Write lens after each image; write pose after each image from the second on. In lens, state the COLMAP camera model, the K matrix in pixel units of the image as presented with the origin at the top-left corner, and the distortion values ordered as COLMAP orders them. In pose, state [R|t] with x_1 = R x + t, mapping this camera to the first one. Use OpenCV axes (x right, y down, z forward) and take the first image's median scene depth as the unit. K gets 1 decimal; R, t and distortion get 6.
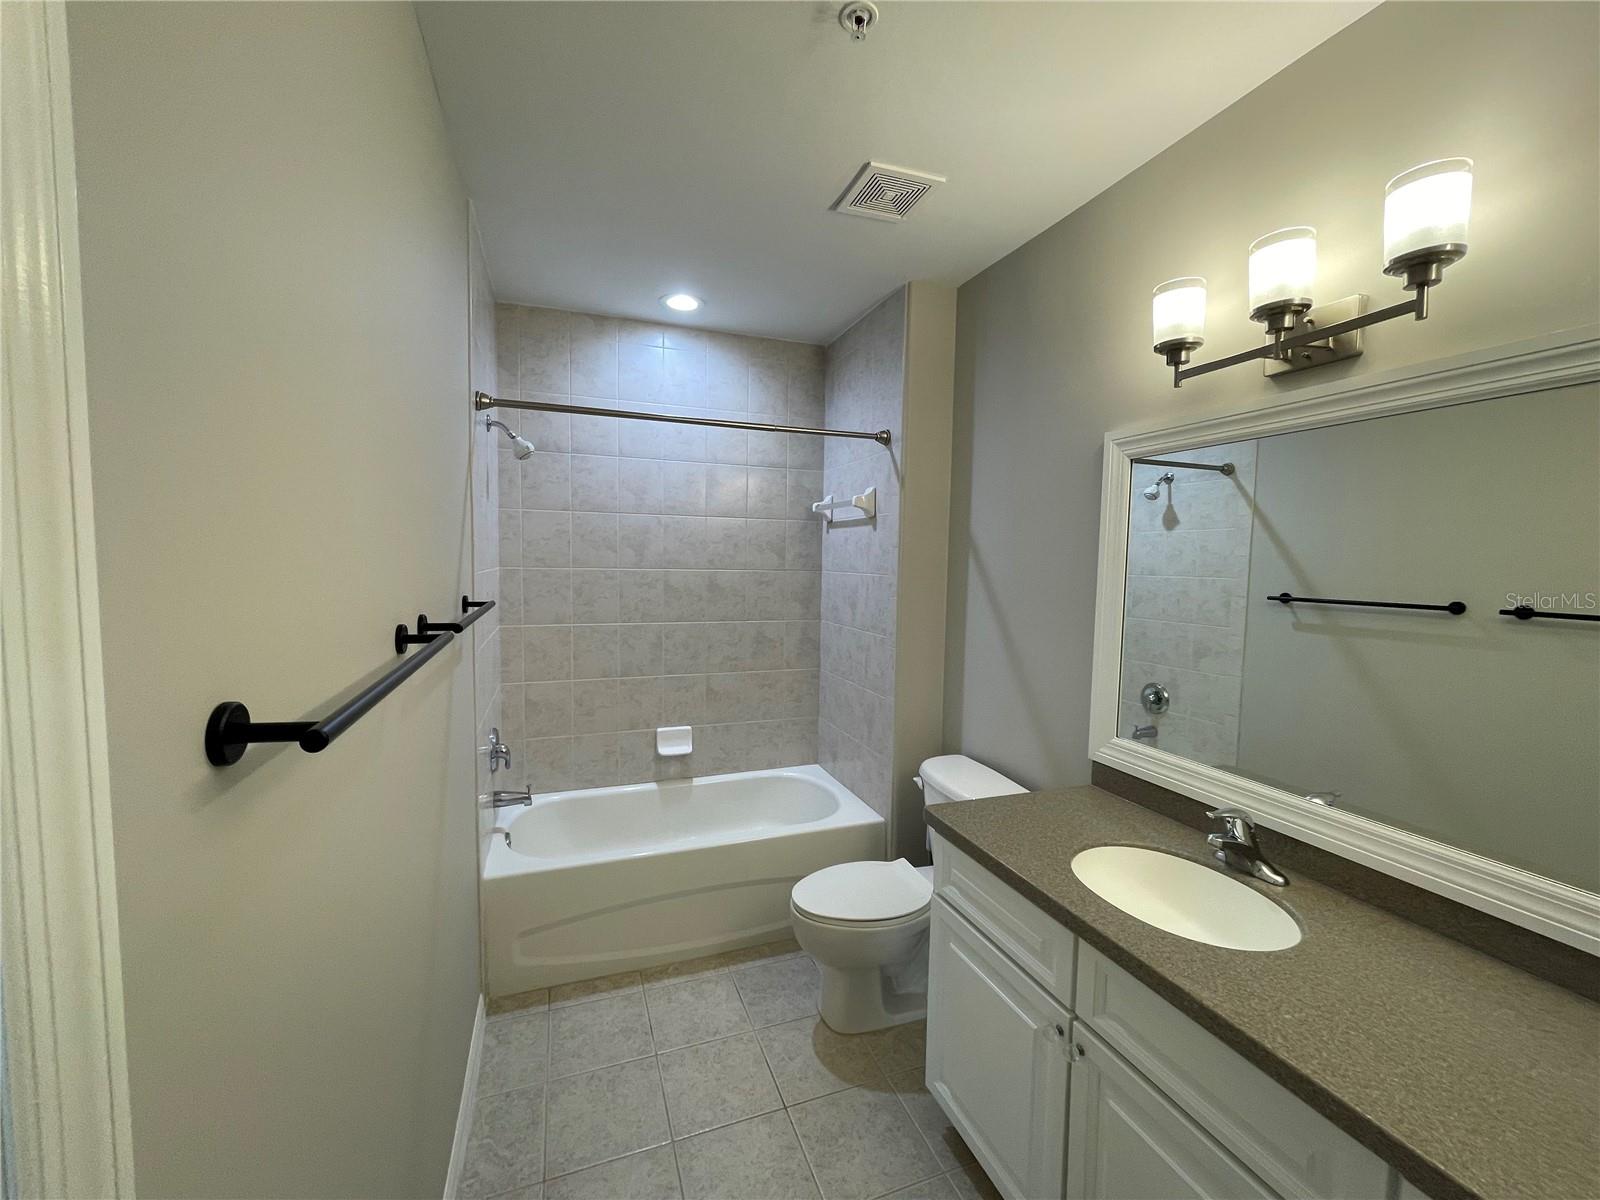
lens RADIAL K [[648.6, 0, 799.2], [0, 648.6, 603.2], [0, 0, 1]] dist [-0.004836, 0.000931]
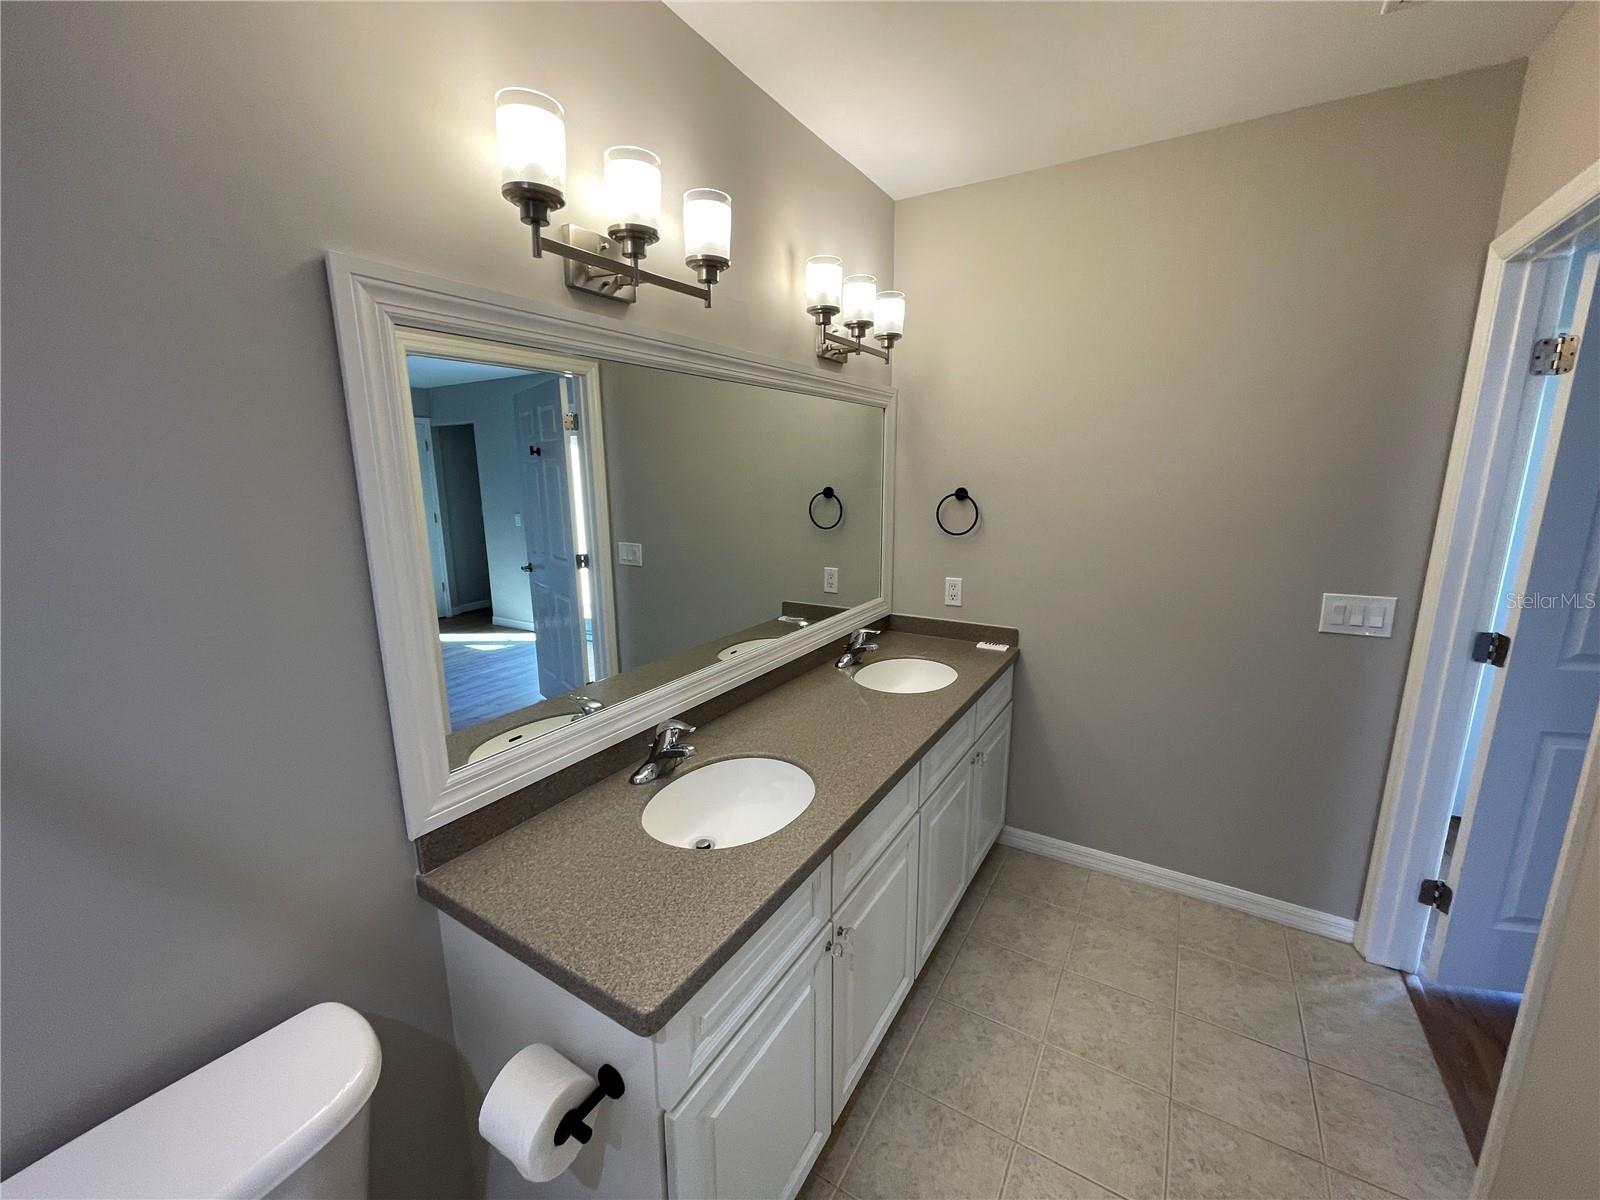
lens RADIAL K [[647.7, 0, 802.3], [0, 647.7, 603.5], [0, 0, 1]] dist [0.000281, 0.000857]
pose [[-0.648513, -0.181644, 0.739213, -0.253999], [0.049730, 0.958926, 0.279263, -0.164158], [-0.759577, 0.217867, -0.612843, 1.462484]]
